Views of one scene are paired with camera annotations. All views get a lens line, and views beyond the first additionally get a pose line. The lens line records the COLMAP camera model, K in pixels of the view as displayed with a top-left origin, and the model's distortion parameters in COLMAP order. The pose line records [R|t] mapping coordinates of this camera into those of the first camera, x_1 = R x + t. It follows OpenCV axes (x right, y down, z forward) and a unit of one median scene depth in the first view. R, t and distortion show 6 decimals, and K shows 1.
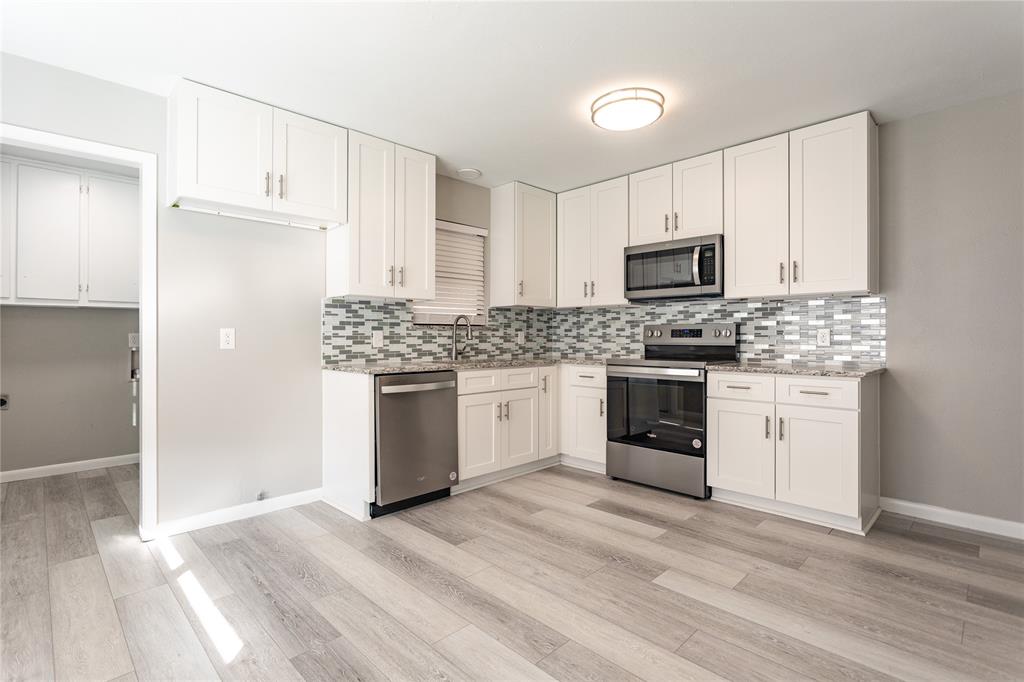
lens RADIAL K [[488.4, 0, 505.9], [0, 488.4, 334.5], [0, 0, 1]] dist [-0.022646, 0.011331]
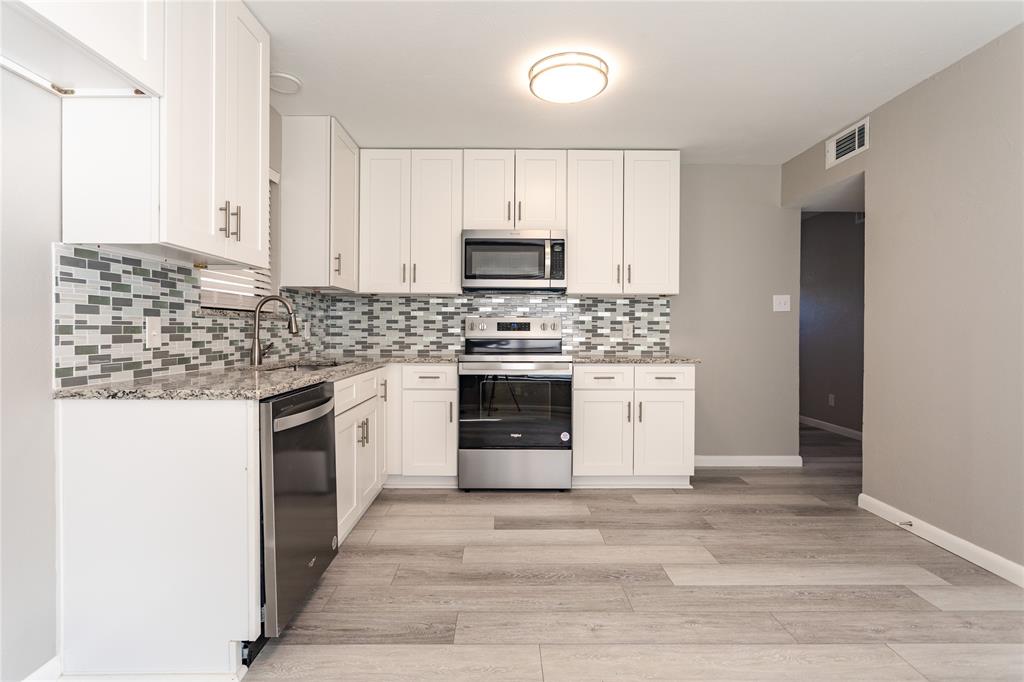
lens RADIAL K [[488.4, 0, 505.9], [0, 488.4, 334.5], [0, 0, 1]] dist [-0.022646, 0.011331]
pose [[0.694161, -0.003063, 0.719813, -0.393373], [-0.007283, 0.999910, 0.011279, 0.002783], [-0.719783, -0.013072, 0.694076, 0.367486]]
